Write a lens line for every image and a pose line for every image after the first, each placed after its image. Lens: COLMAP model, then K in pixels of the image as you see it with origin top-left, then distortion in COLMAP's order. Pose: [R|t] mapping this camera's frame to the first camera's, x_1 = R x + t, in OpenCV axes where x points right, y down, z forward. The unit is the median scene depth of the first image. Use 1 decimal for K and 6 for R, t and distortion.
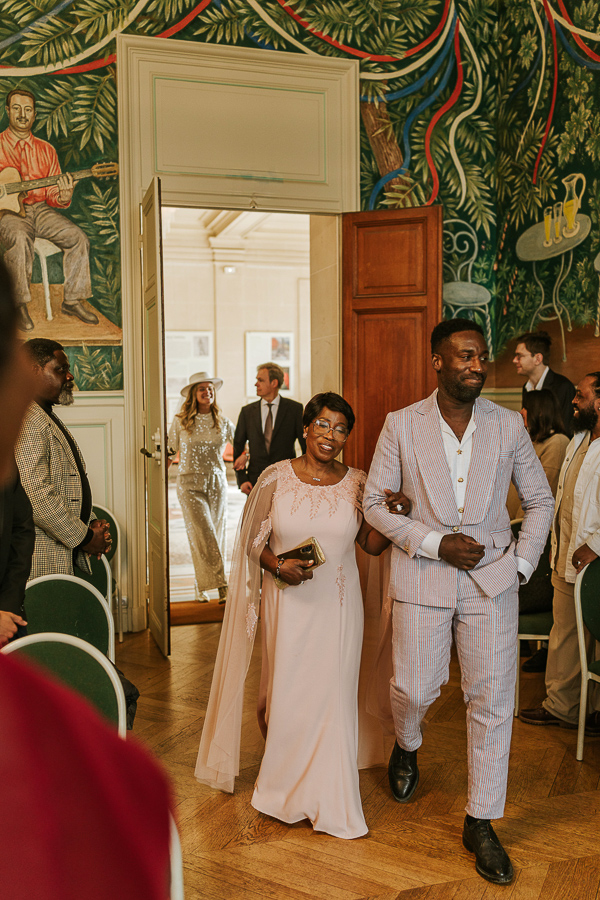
lens RADIAL K [[892.6, 0, 301.4], [0, 892.6, 456.4], [0, 0, 1]] dist [-0.001662, 0.000000]
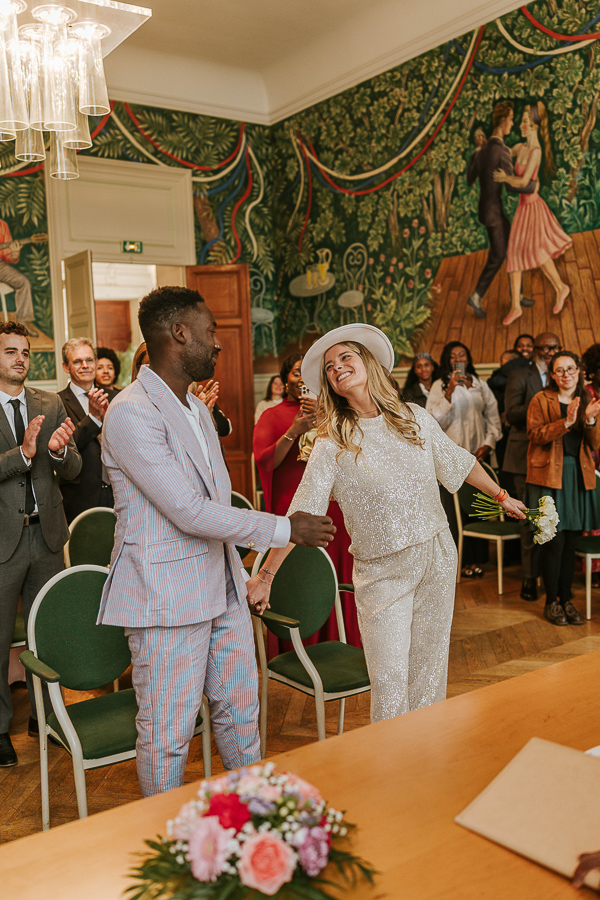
lens RADIAL K [[892.6, 0, 298.6], [0, 892.6, 452.8], [0, 0, 1]] dist [-0.001662, 0.000000]
pose [[0.948200, -0.049583, 0.313781, -0.281478], [0.044840, 0.998745, 0.022319, 0.035496], [-0.314494, -0.007093, 0.949233, -0.584907]]
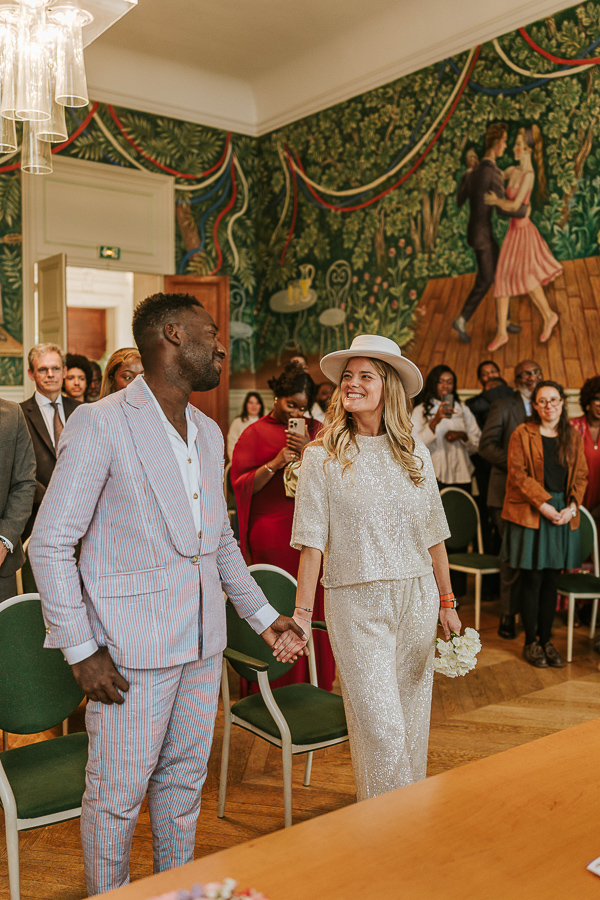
lens RADIAL K [[892.6, 0, 303.3], [0, 892.6, 449.7], [0, 0, 1]] dist [-0.001662, 0.000000]
pose [[0.937422, -0.002362, 0.348187, -0.268999], [0.002259, 0.999997, 0.000702, 0.030793], [-0.348188, 0.000128, 0.937425, -0.539529]]
